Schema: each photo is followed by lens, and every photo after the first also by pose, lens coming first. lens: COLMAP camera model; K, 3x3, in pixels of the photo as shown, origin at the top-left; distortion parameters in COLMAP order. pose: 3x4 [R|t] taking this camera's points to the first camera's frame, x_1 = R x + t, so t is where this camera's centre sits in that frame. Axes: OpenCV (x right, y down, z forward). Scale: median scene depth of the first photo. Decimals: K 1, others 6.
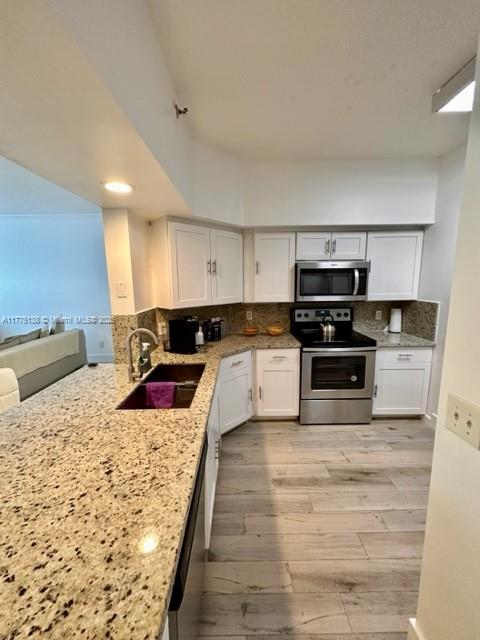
lens RADIAL K [[256.1, 0, 239.7], [0, 256.1, 320.3], [0, 0, 1]] dist [0.000553, 0.000676]
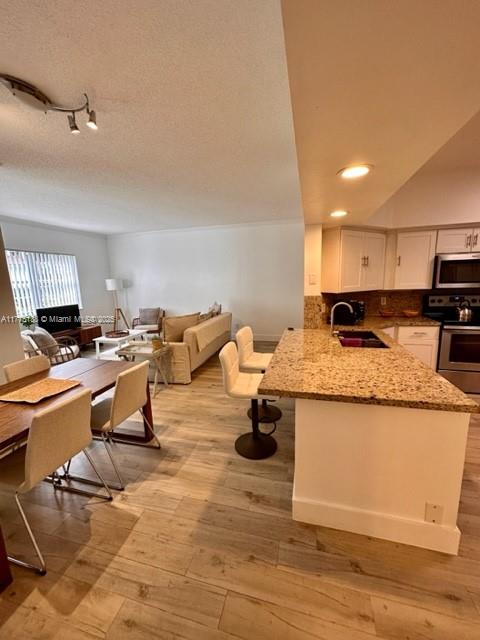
lens RADIAL K [[256.1, 0, 240.5], [0, 256.1, 320.1], [0, 0, 1]] dist [0.000553, 0.000676]
pose [[0.964689, 0.025648, -0.262141, -0.340728], [-0.022644, 0.999639, 0.014473, 0.078967], [0.262418, -0.008026, 0.964921, -0.396061]]
